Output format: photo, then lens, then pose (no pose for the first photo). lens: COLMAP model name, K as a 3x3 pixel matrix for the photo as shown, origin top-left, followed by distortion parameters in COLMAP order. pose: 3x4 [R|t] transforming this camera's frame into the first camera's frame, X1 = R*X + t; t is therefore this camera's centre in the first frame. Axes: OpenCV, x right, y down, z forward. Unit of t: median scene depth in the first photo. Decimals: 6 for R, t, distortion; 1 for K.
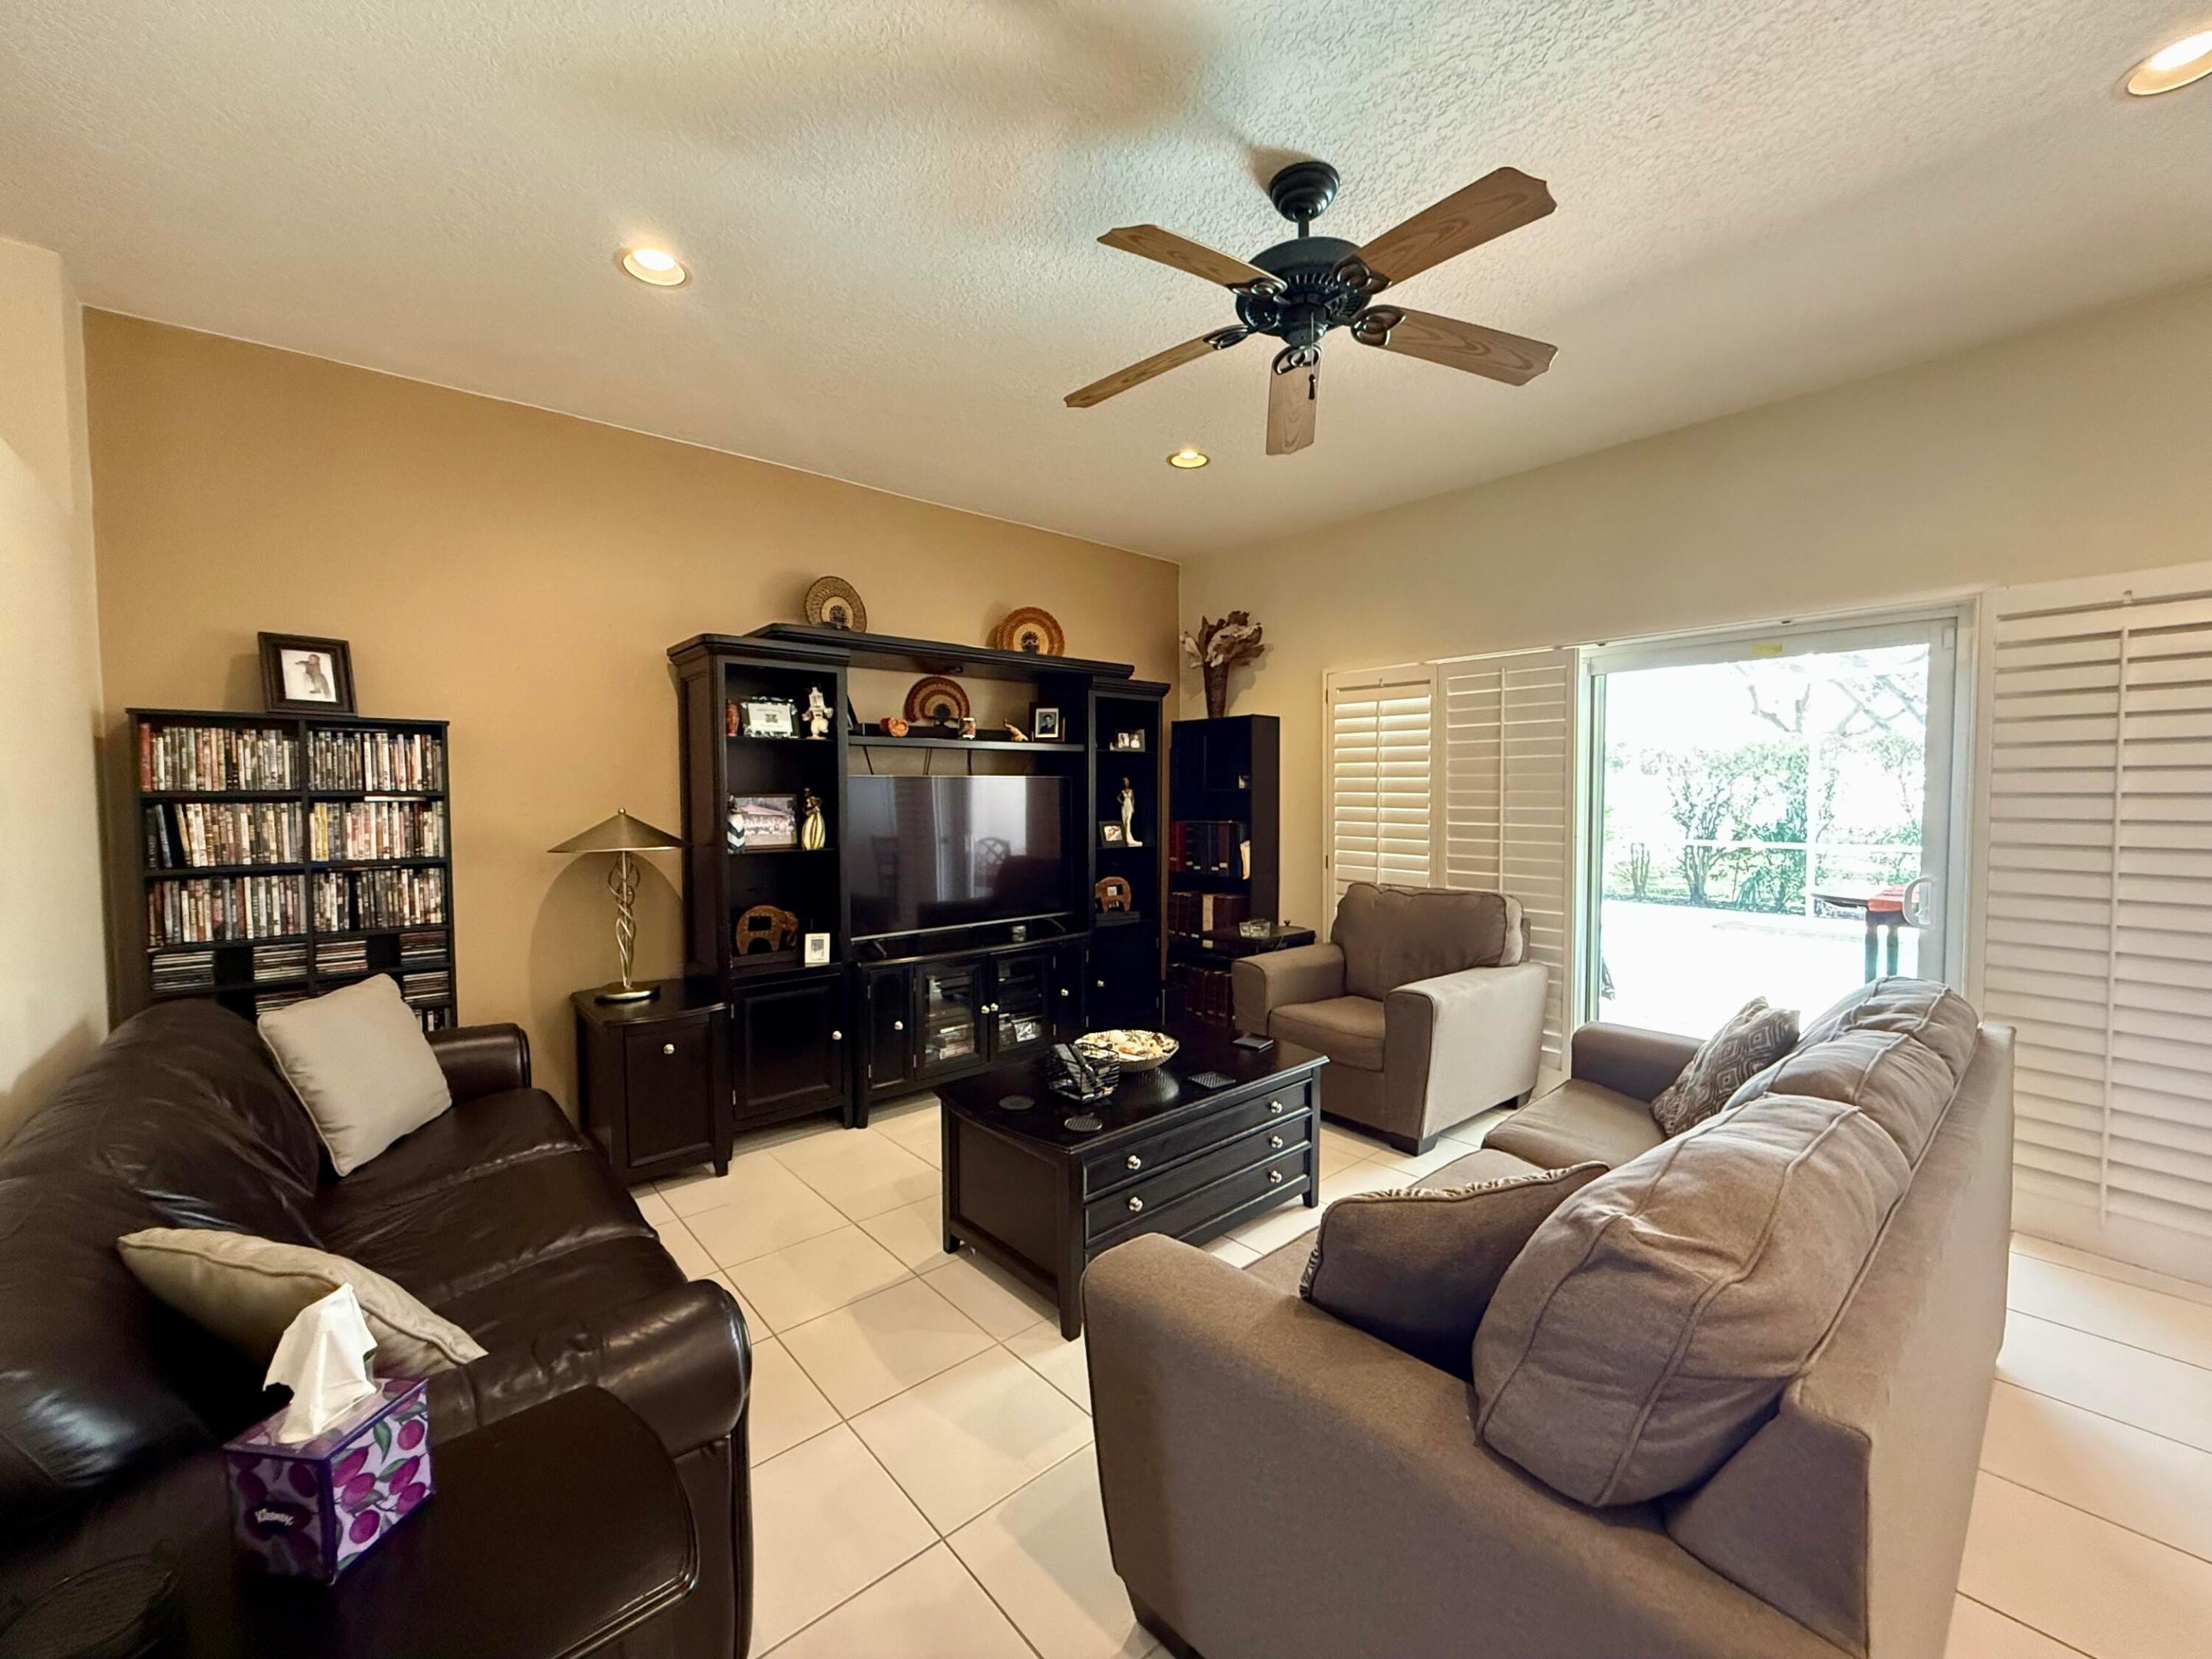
lens RADIAL K [[877.6, 0, 1106.0], [0, 877.6, 829.5], [0, 0, 1]] dist [0.000170, 0.000092]
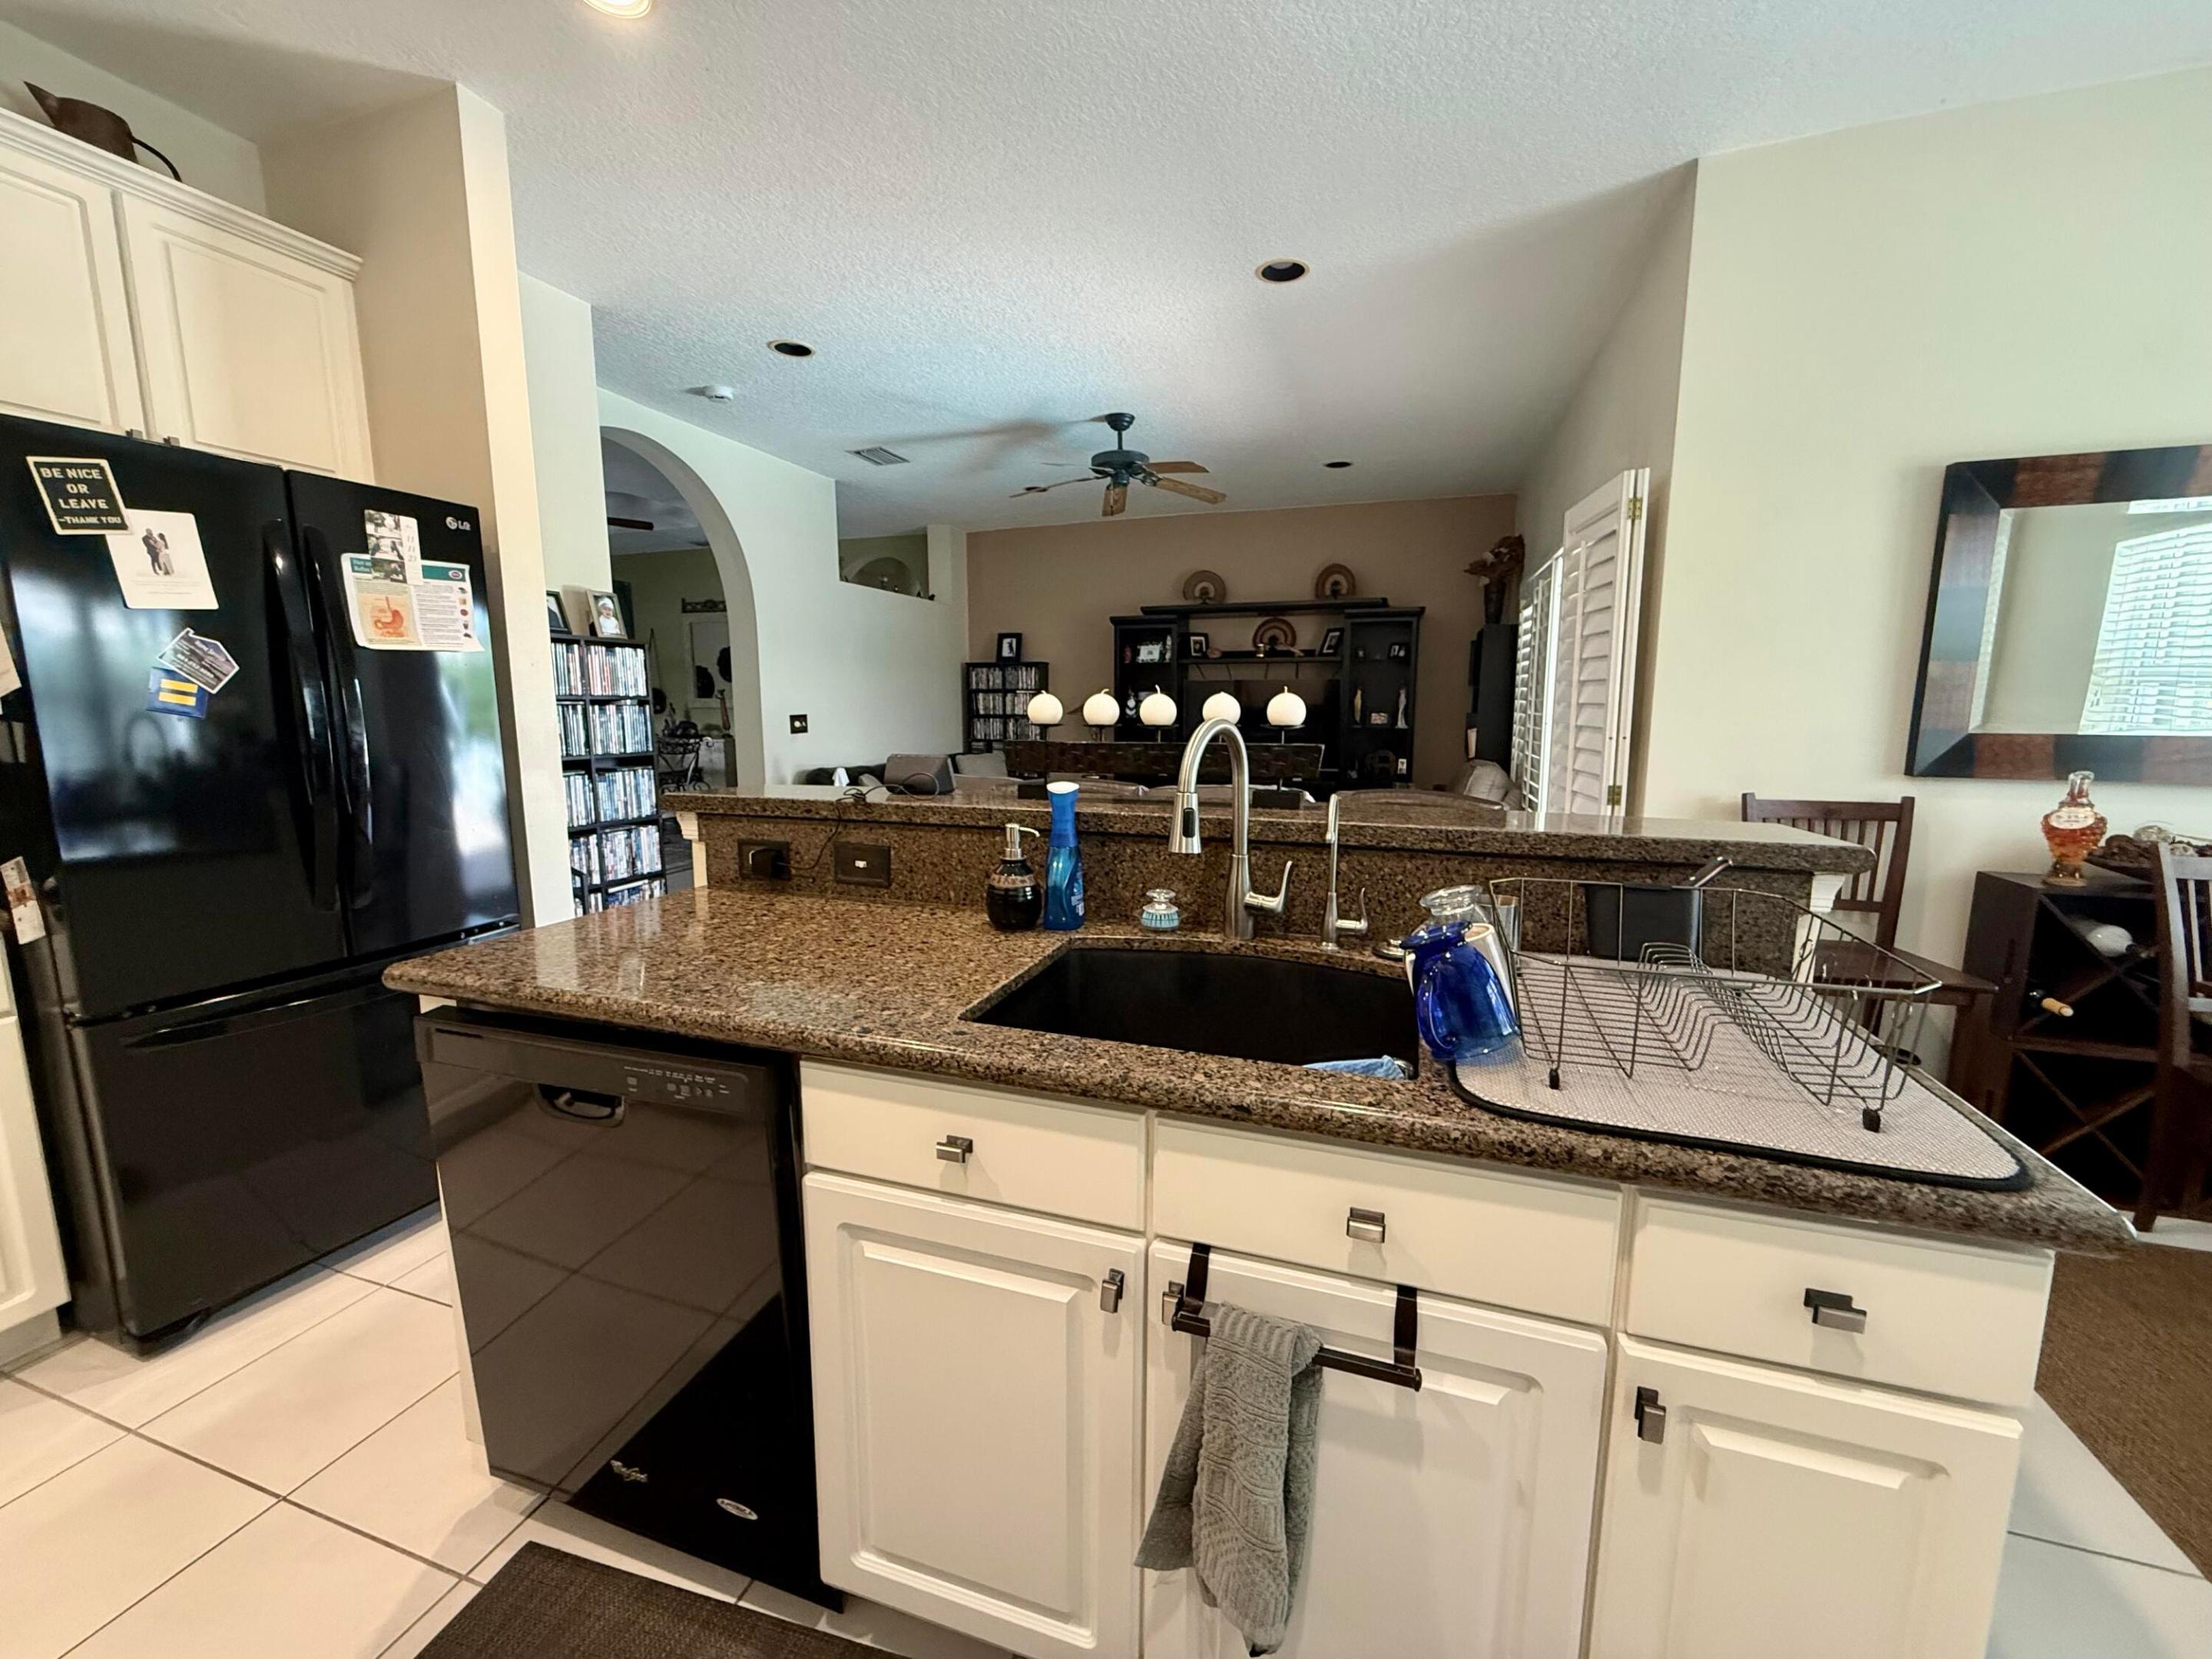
lens RADIAL K [[878.7, 0, 1106.0], [0, 878.7, 829.5], [0, 0, 1]] dist [0.000763, 0.000445]
pose [[0.503532, 0.134054, -0.853513, 1.738299], [-0.037492, 0.990349, 0.133427, 0.015504], [0.863163, -0.035185, 0.503698, -0.170348]]
